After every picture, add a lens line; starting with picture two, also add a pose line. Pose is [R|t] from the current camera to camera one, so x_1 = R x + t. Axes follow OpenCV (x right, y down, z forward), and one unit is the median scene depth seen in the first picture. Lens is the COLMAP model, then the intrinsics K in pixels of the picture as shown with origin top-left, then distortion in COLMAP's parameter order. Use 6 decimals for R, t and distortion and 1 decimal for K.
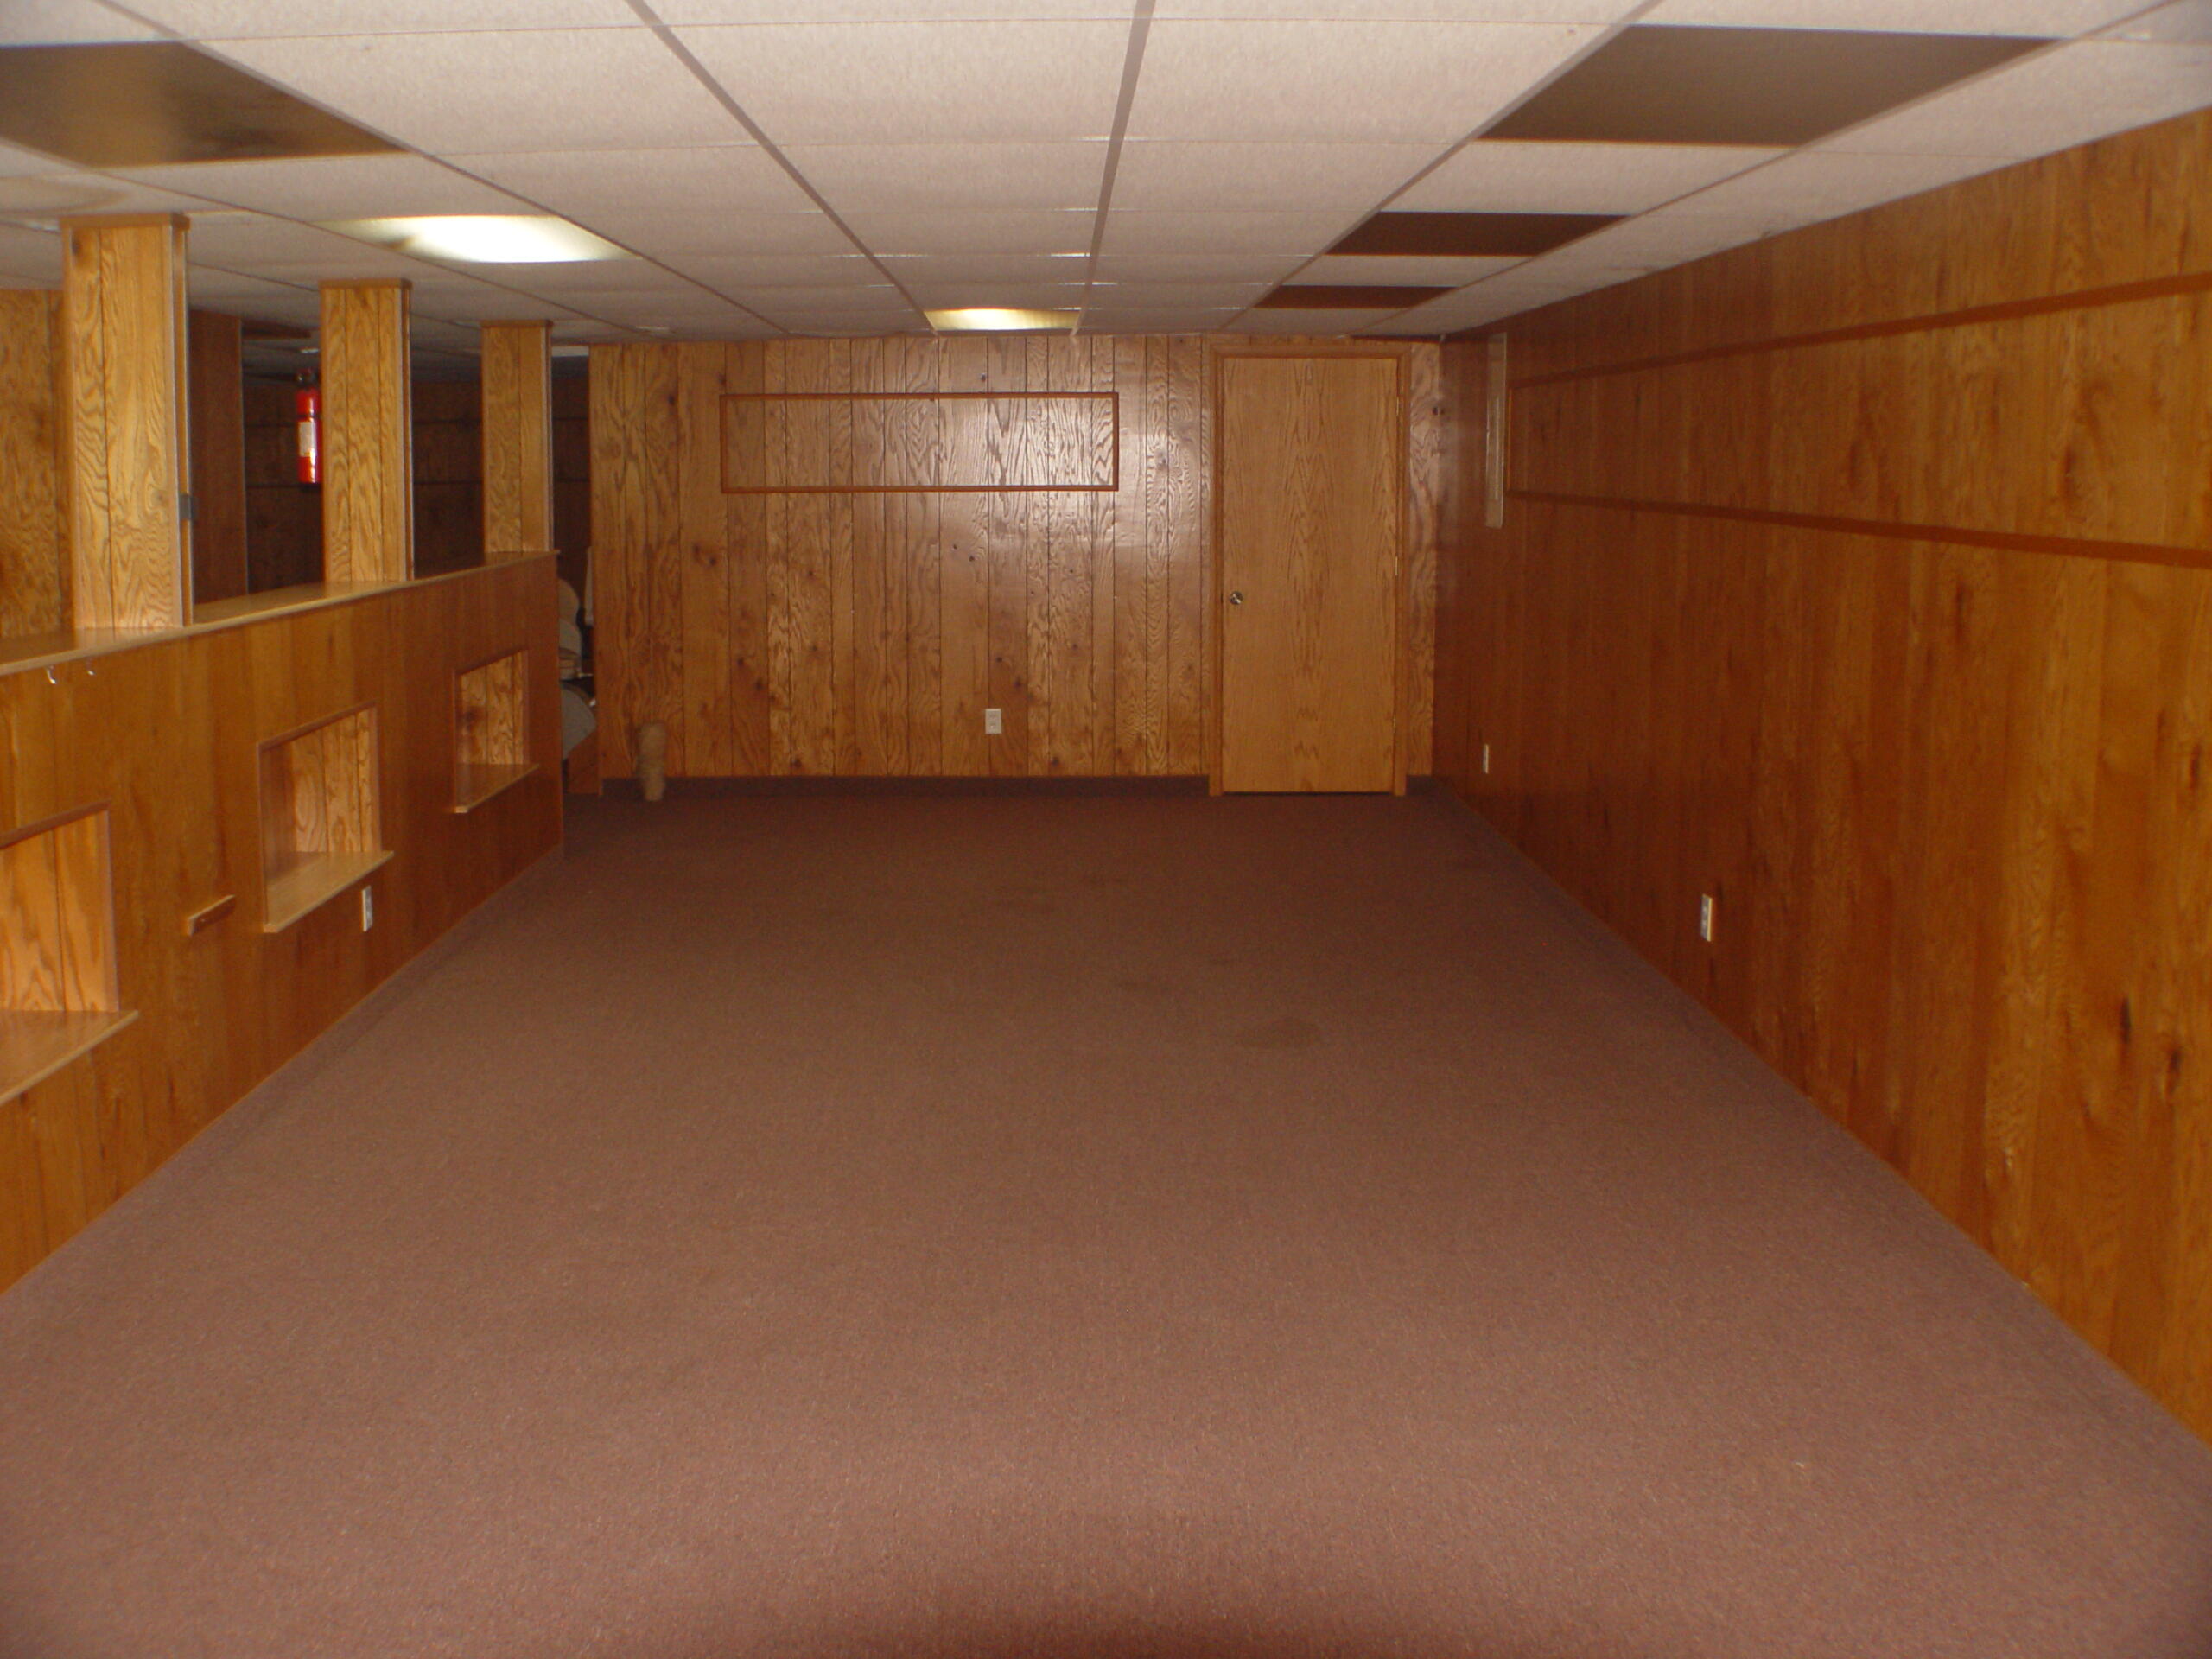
lens RADIAL K [[2553.2, 0, 1105.8], [0, 2553.2, 831.2], [0, 0, 1]] dist [-0.186697, 0.000000]
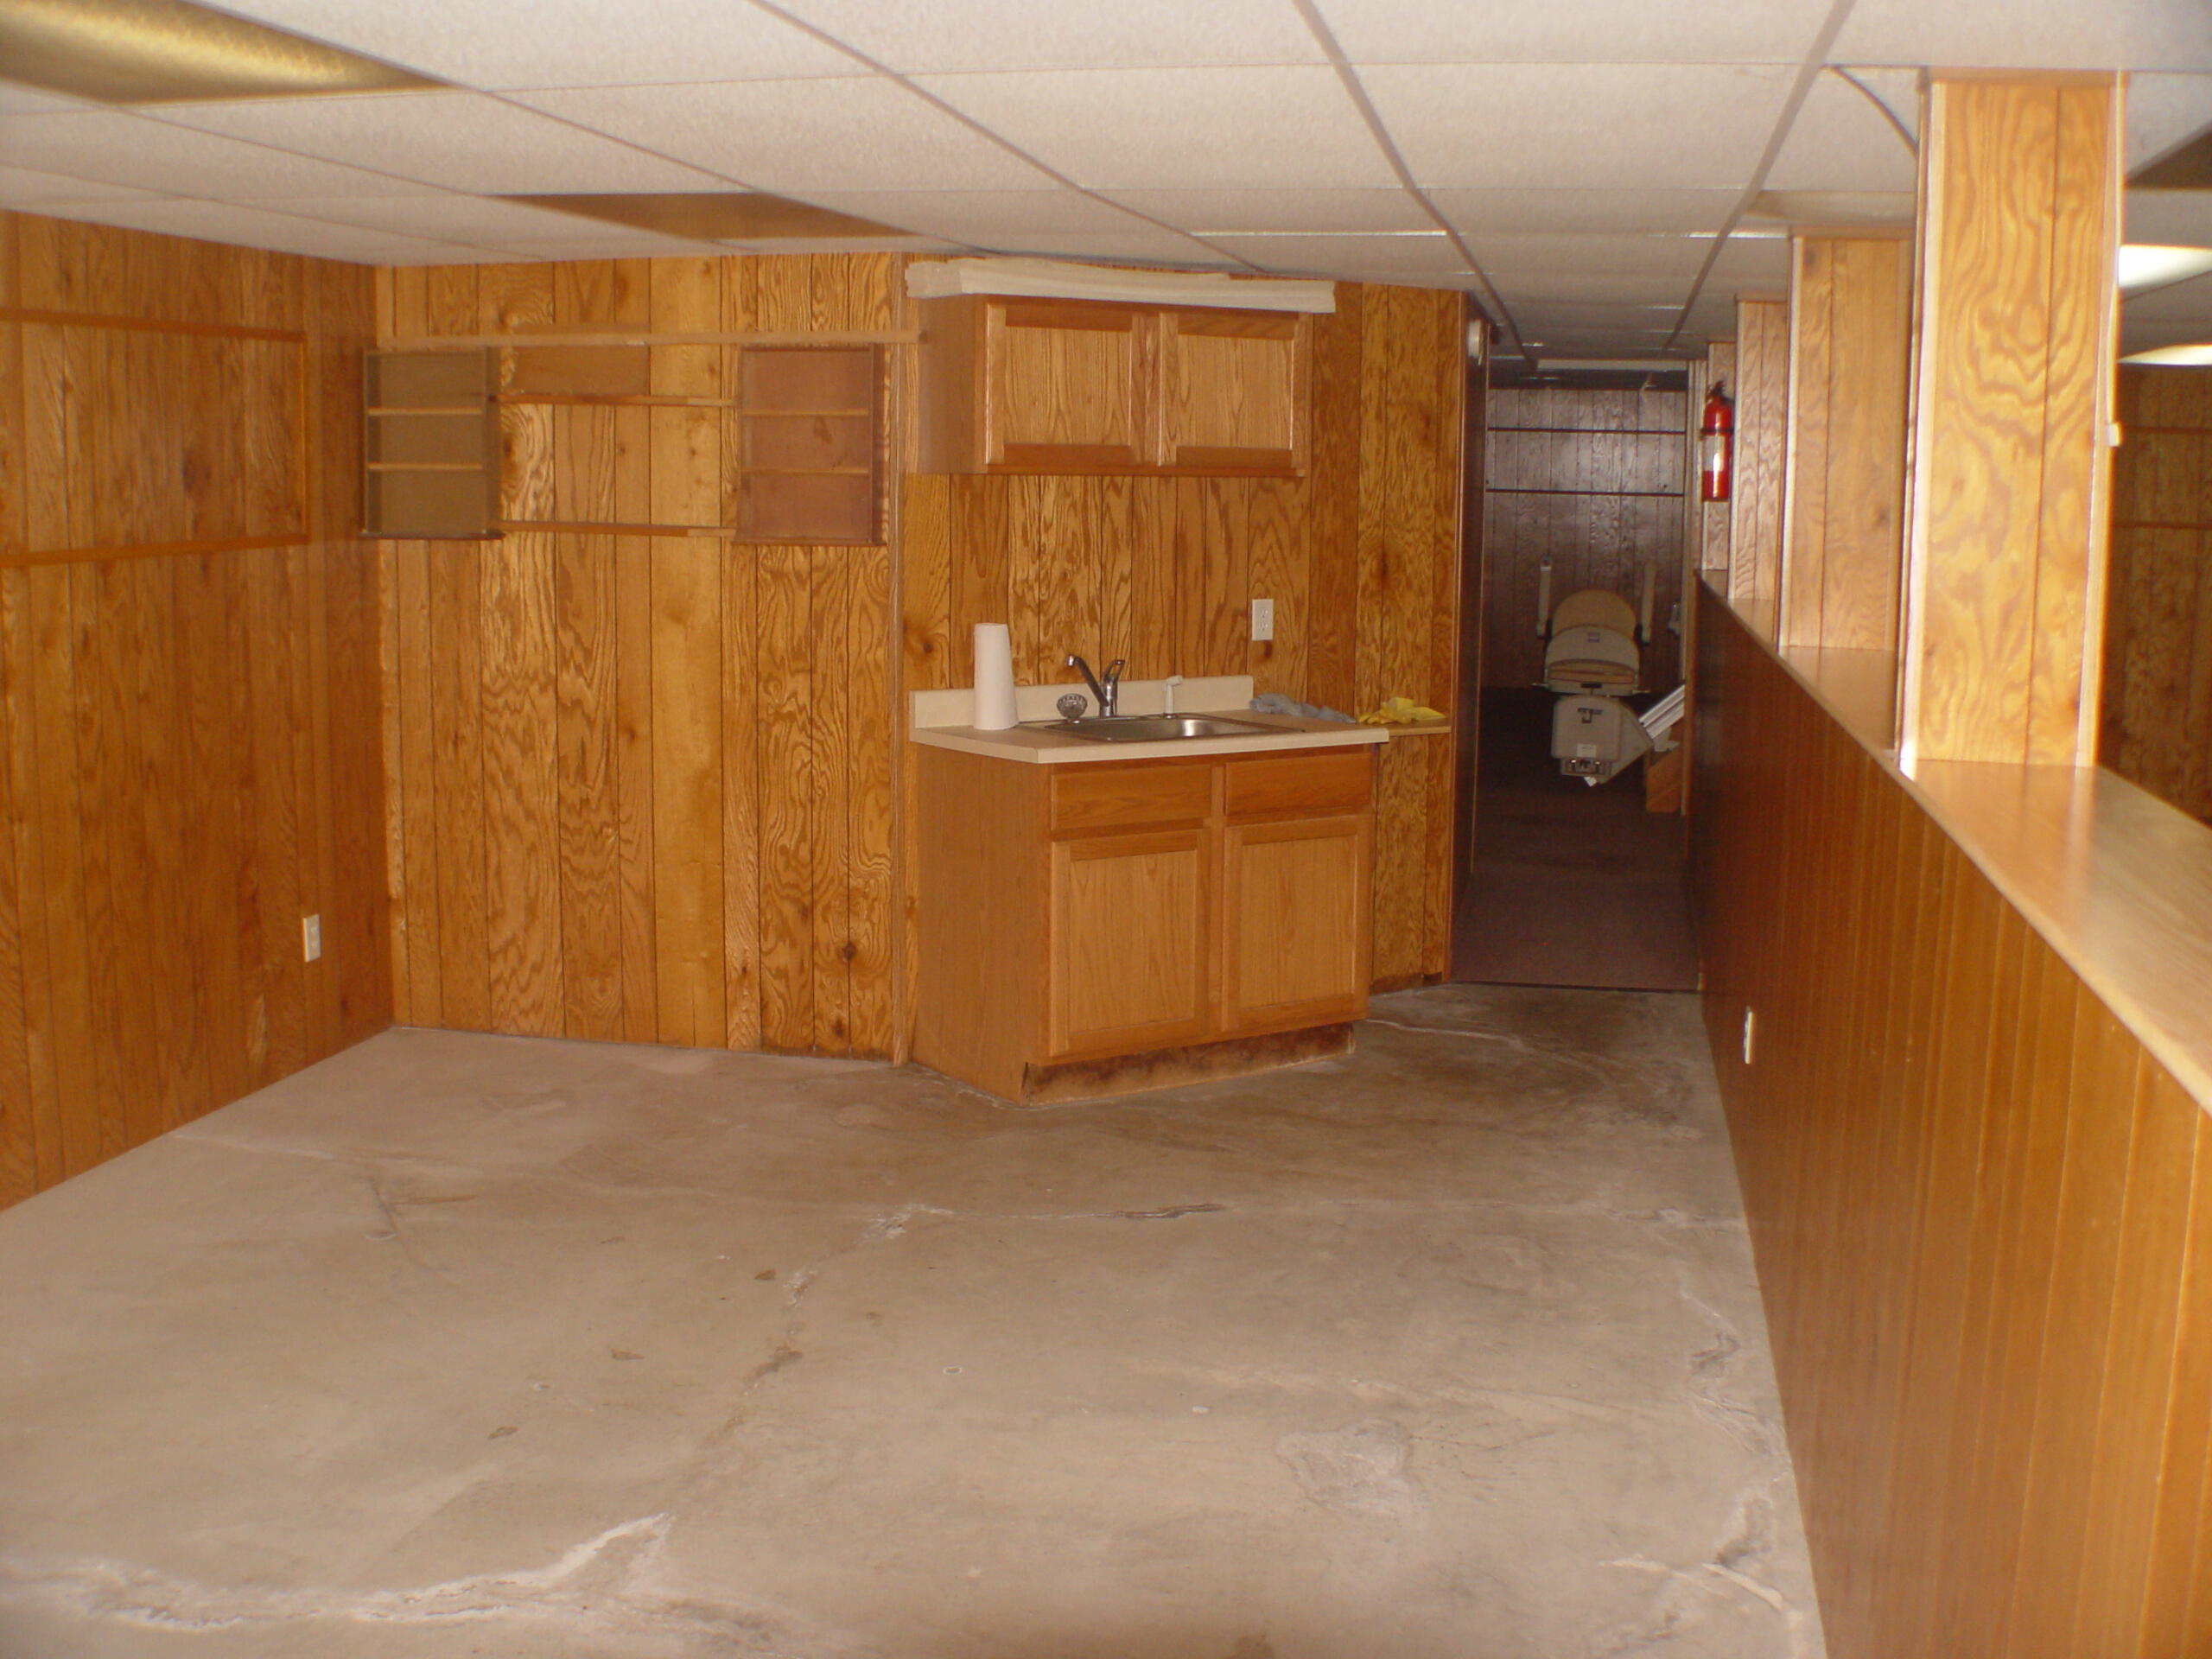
lens RADIAL K [[2553.2, 0, 1107.4], [0, 2553.2, 829.6], [0, 0, 1]] dist [-0.186697, 0.000000]
pose [[0.976972, 0.046123, -0.208323, -0.340425], [-0.046871, 0.998900, 0.001346, 0.001655], [0.208156, 0.008449, 0.978059, -0.025534]]
